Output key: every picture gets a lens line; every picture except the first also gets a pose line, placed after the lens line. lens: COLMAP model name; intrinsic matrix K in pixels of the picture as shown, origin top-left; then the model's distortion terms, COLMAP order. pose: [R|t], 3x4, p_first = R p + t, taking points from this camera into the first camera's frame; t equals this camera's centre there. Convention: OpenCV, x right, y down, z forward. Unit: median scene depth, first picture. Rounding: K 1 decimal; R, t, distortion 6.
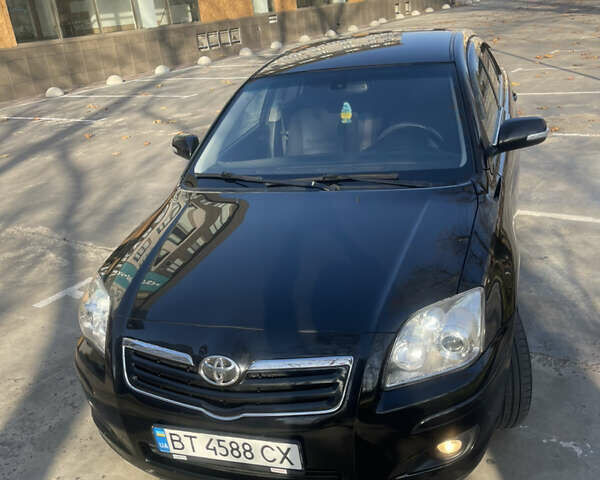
lens RADIAL K [[607.7, 0, 299.8], [0, 607.7, 245.2], [0, 0, 1]] dist [0.036436, 0.000000]
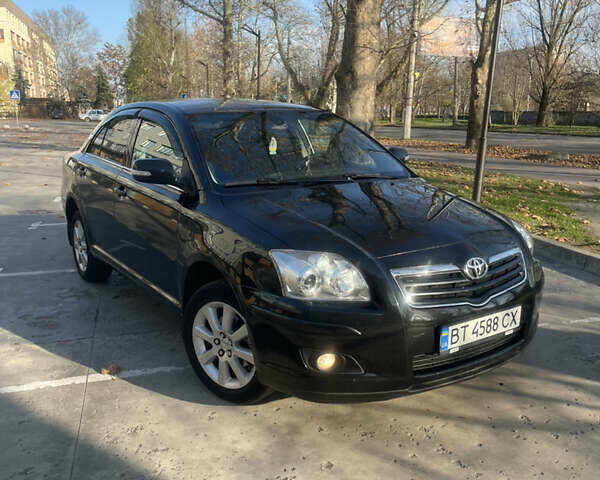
lens RADIAL K [[607.7, 0, 303.4], [0, 607.7, 237.4], [0, 0, 1]] dist [0.036436, 0.000000]
pose [[0.612513, -0.049462, 0.788911, -1.421396], [0.236641, 0.963741, -0.123306, 0.209500], [-0.754207, 0.262216, 0.602009, 0.425491]]
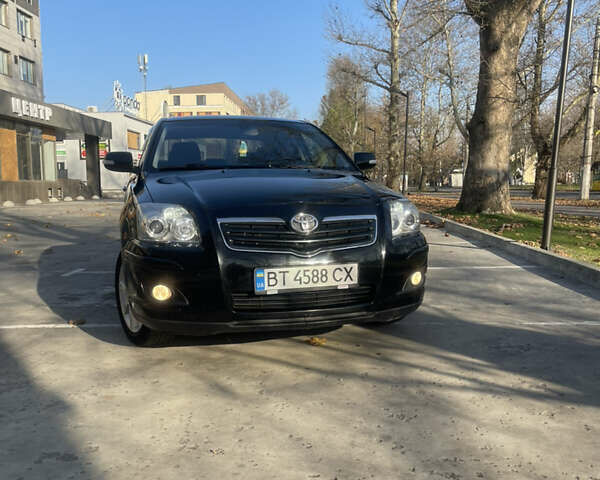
lens RADIAL K [[607.7, 0, 301.8], [0, 607.7, 237.9], [0, 0, 1]] dist [0.036436, 0.000000]
pose [[0.827899, 0.055213, 0.558153, -0.963987], [0.132806, 0.947546, -0.290721, 0.667473], [-0.544928, 0.314814, 0.777140, -0.178987]]
